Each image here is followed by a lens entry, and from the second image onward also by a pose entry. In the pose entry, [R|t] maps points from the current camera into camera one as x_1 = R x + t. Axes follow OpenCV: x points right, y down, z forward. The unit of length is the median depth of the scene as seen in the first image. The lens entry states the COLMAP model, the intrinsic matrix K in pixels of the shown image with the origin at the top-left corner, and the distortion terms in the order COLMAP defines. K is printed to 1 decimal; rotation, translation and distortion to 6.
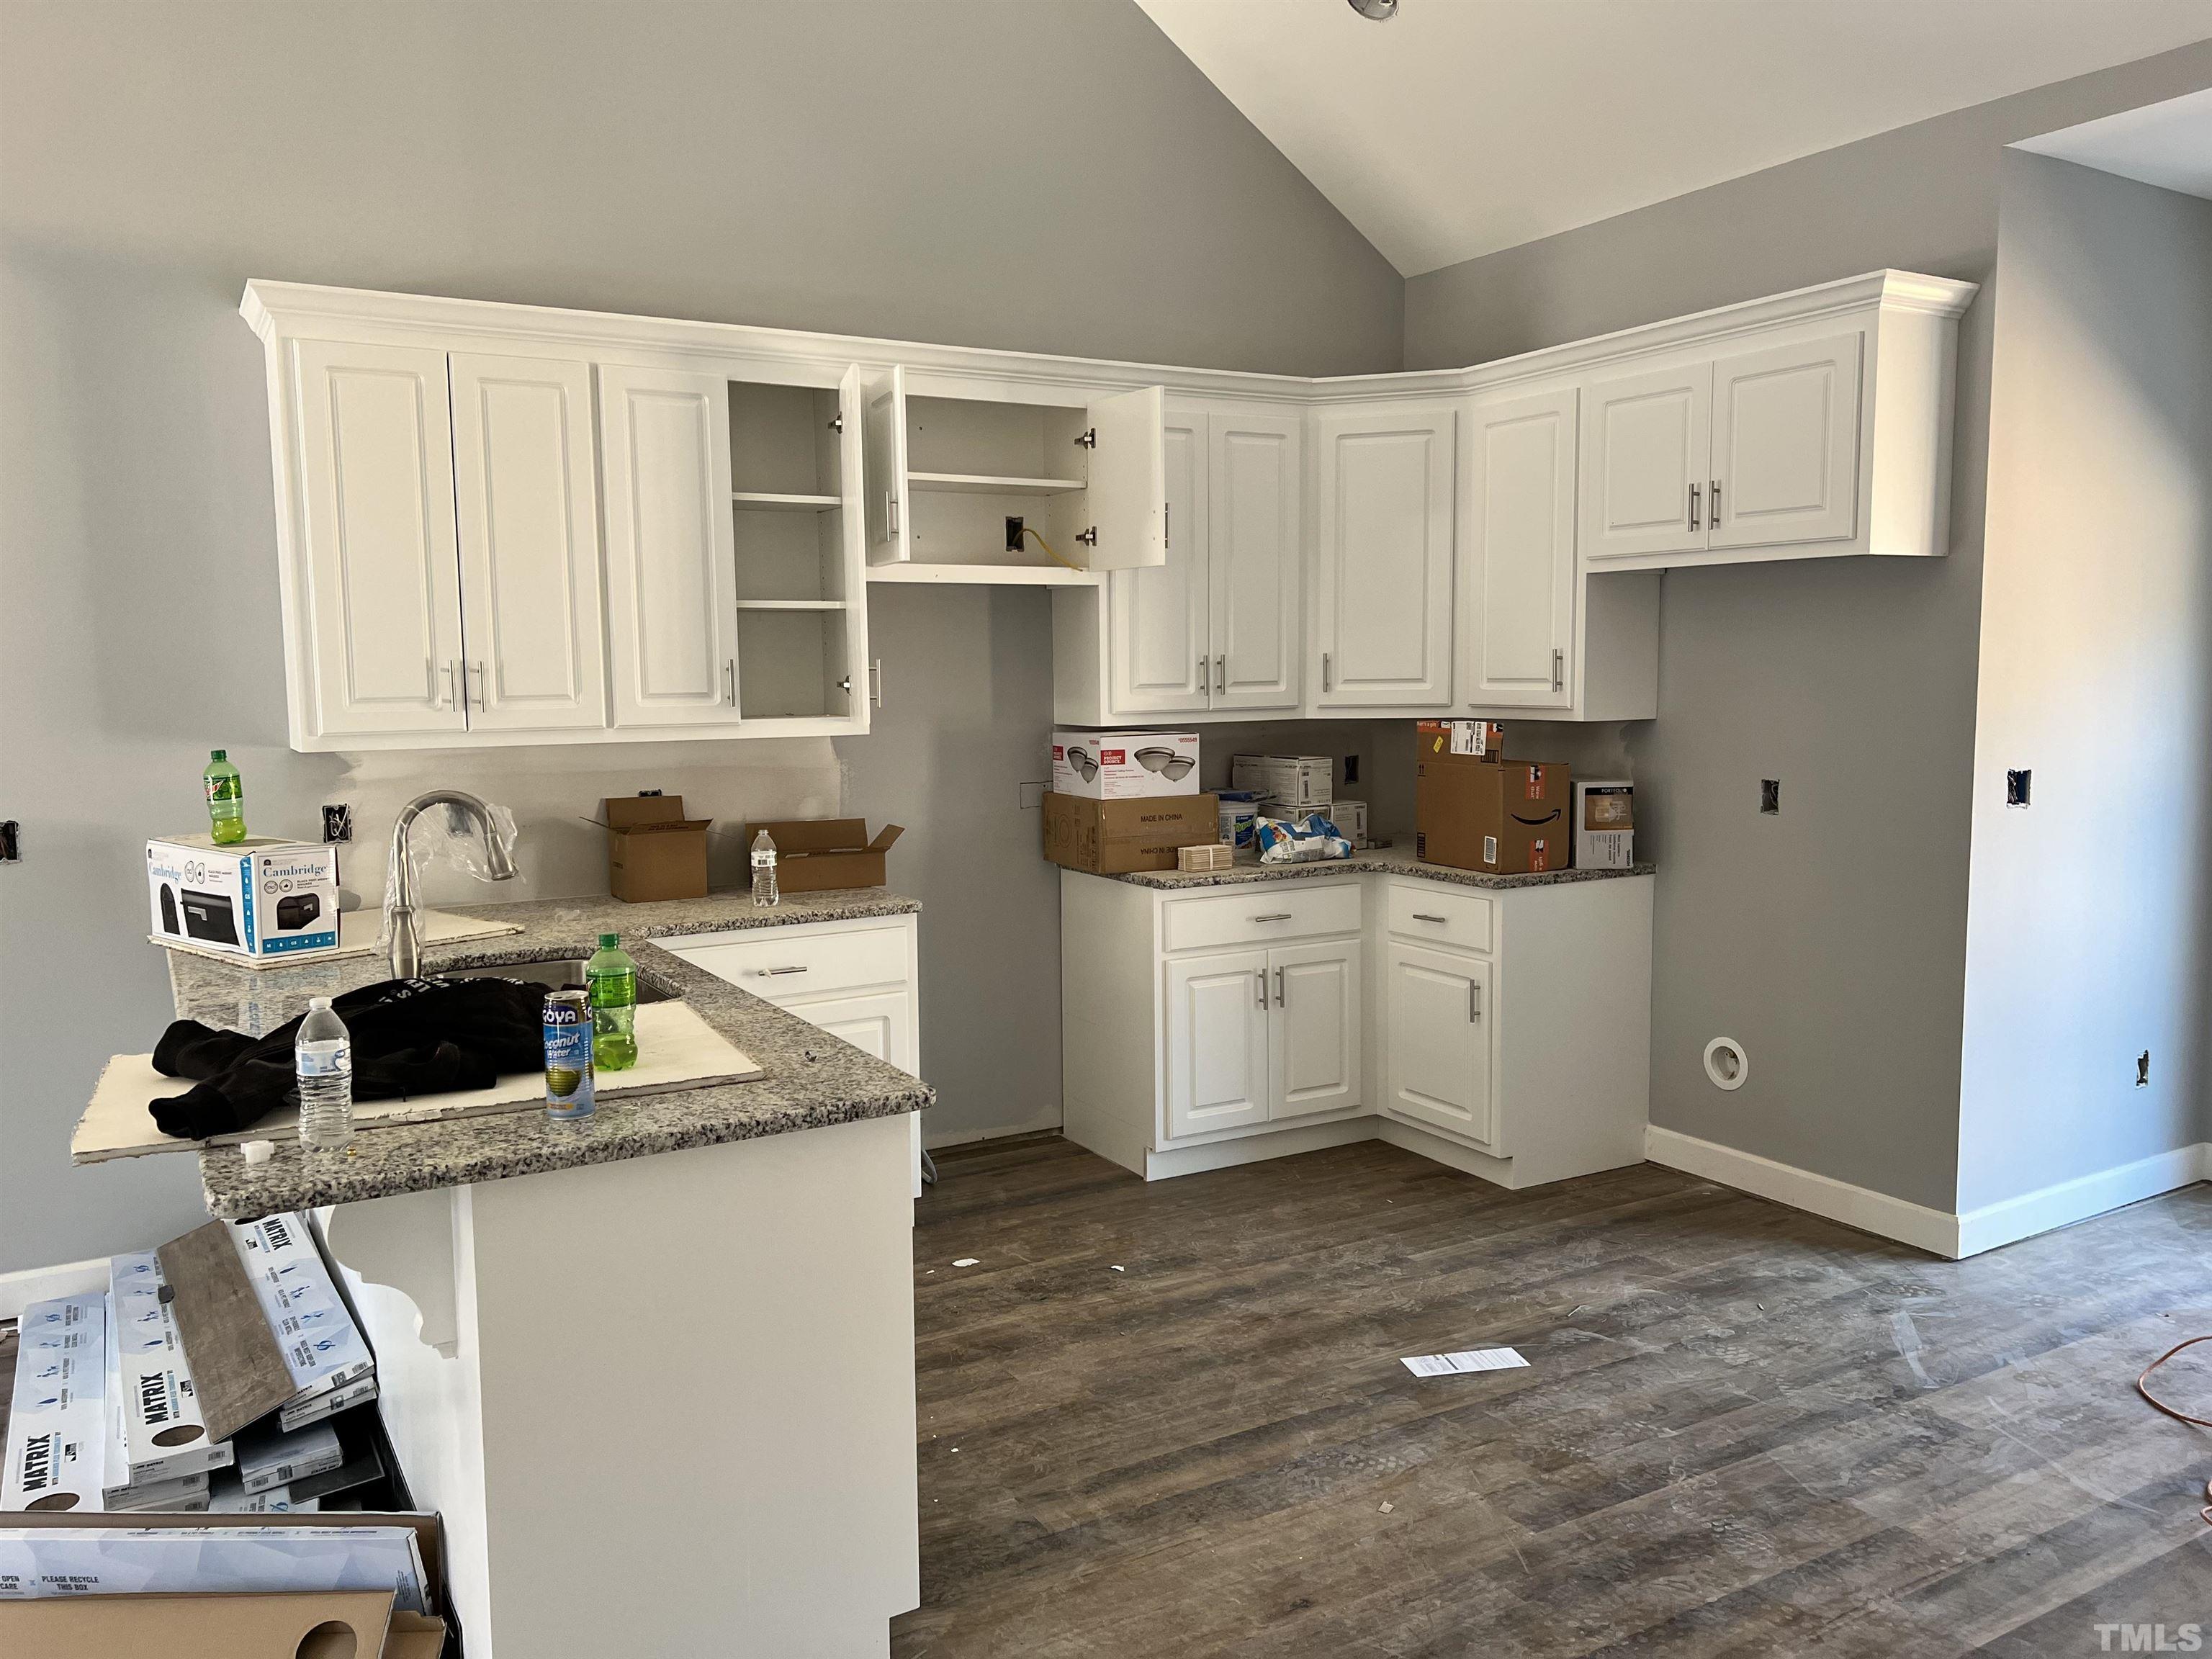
lens RADIAL K [[1623.2, 0, 1079.2], [0, 1623.2, 820.1], [0, 0, 1]] dist [0.067431, -0.075661]
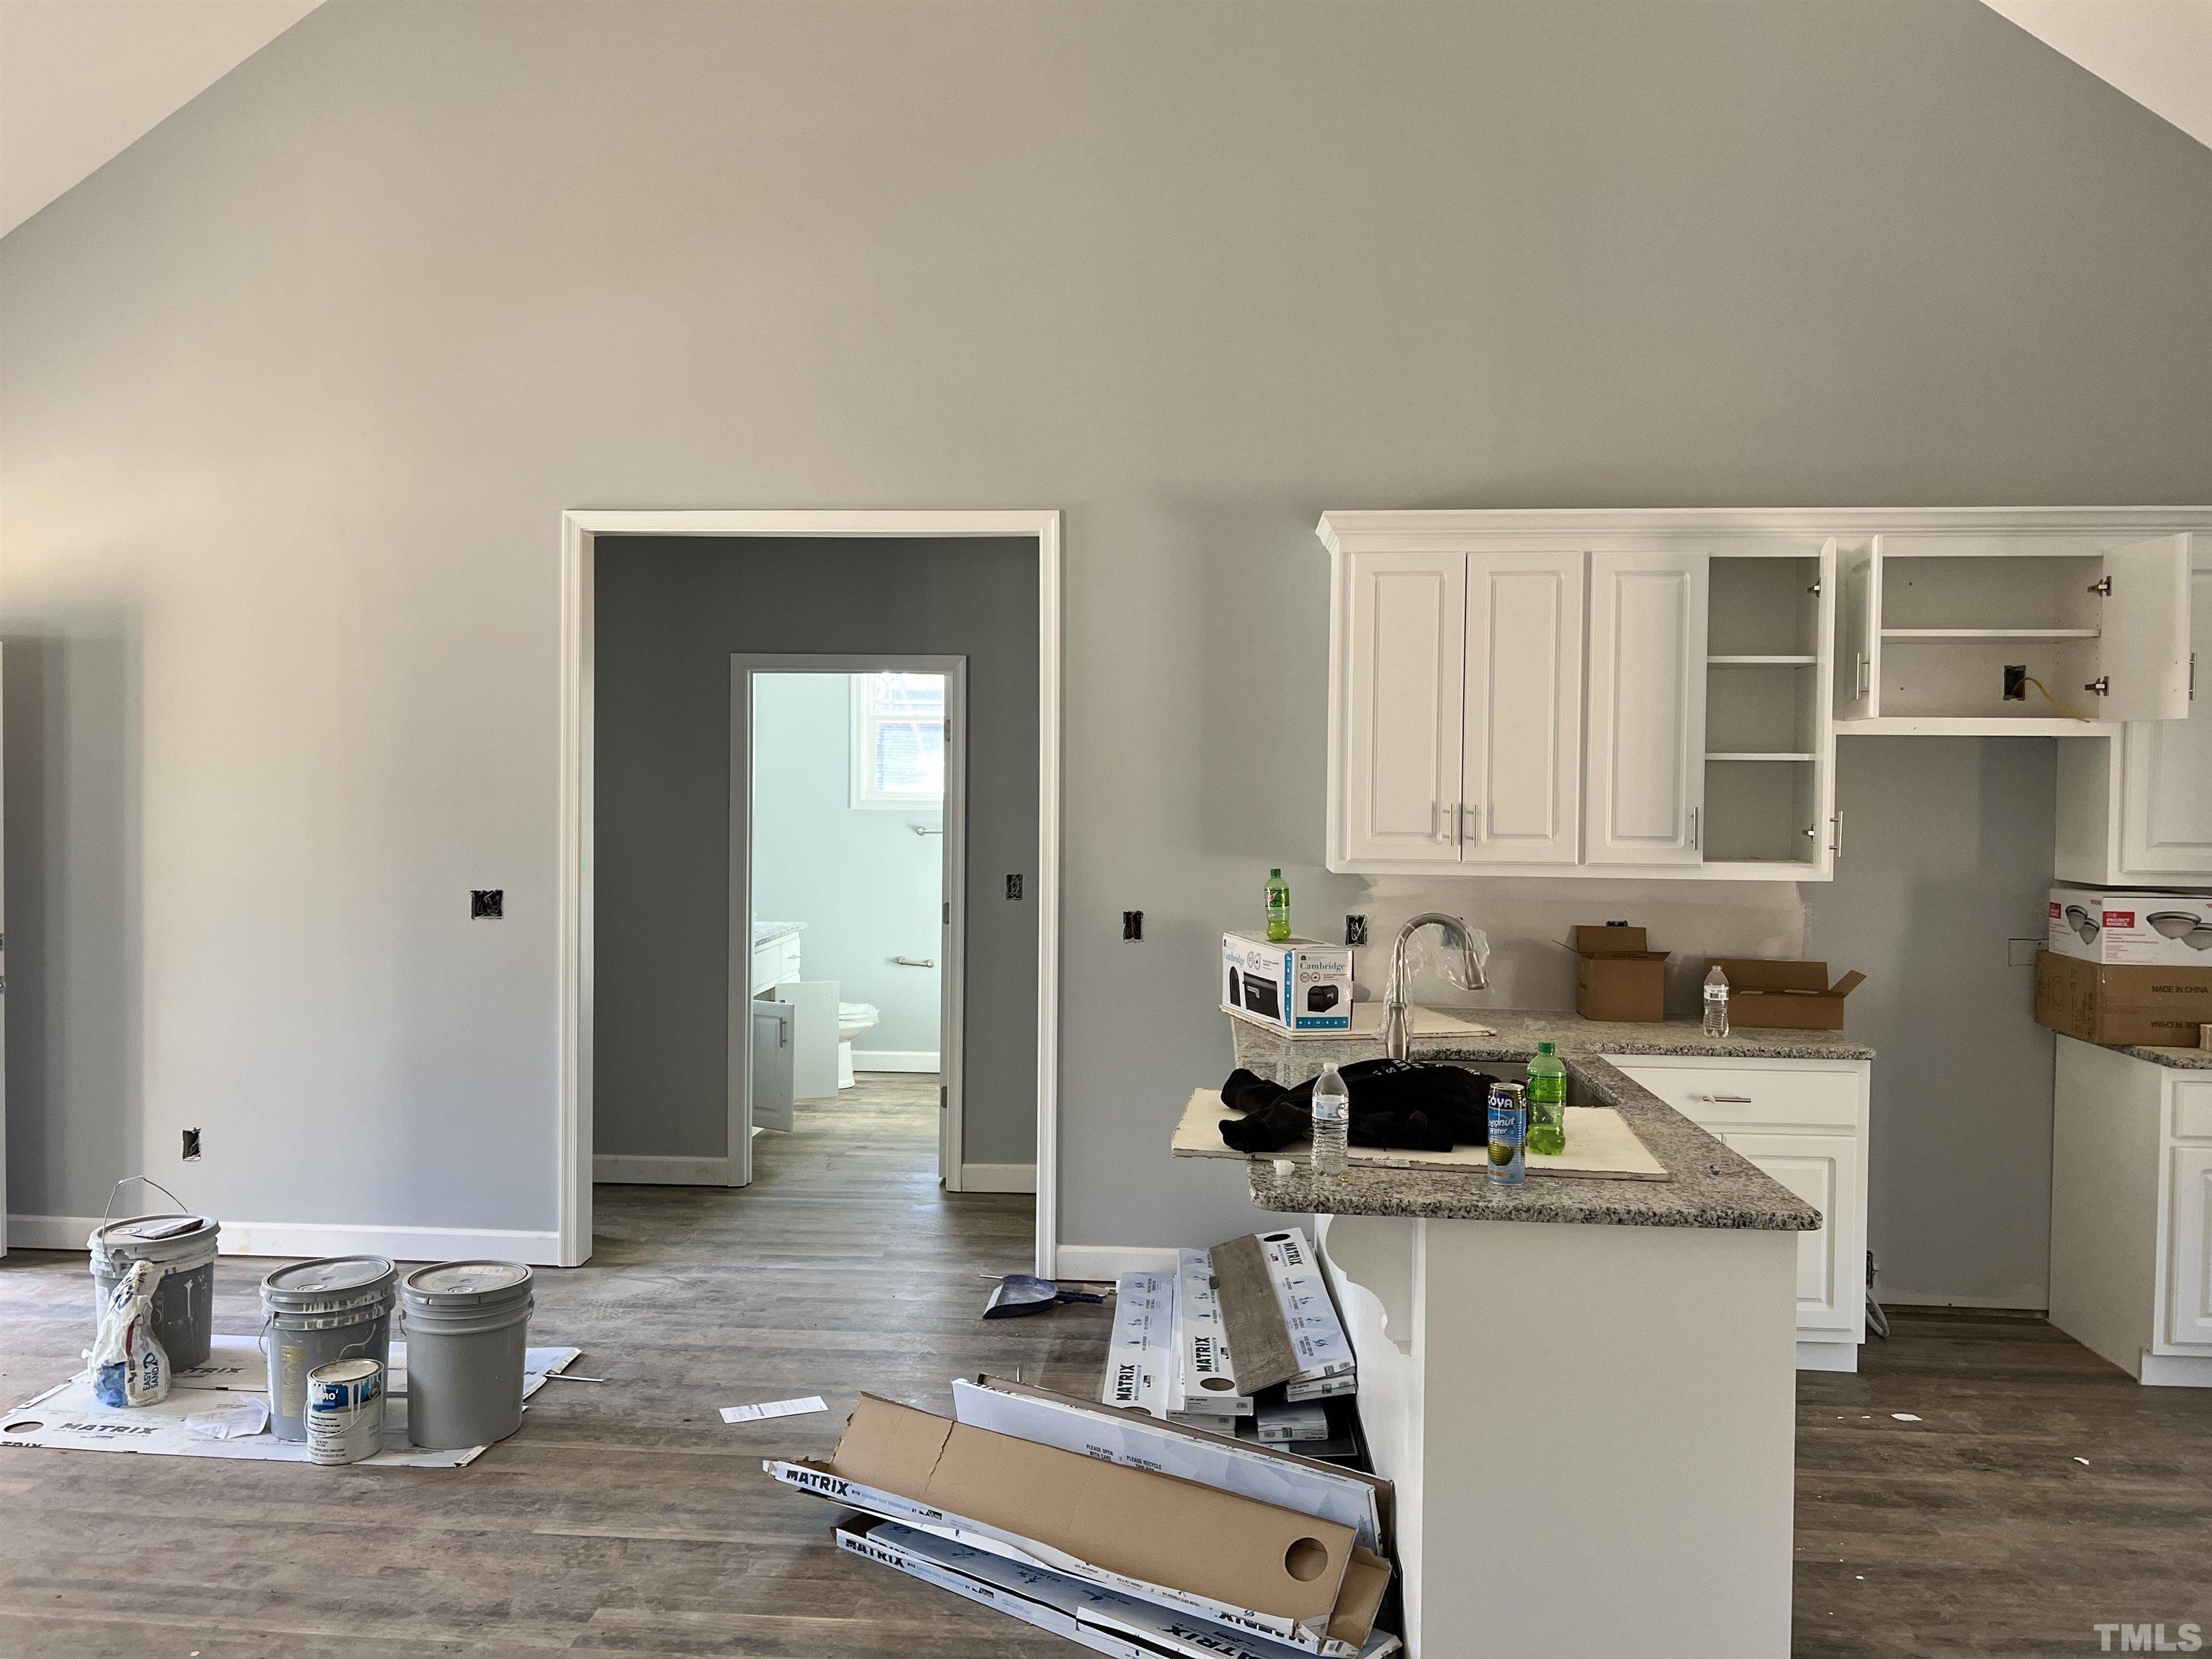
lens RADIAL K [[1623.2, 0, 1079.2], [0, 1623.2, 820.1], [0, 0, 1]] dist [0.067431, -0.075661]
pose [[0.823776, 0.034010, -0.565894, 0.073149], [-0.073314, 0.996208, -0.046851, -0.008781], [0.562155, 0.080083, 0.823146, -0.146246]]
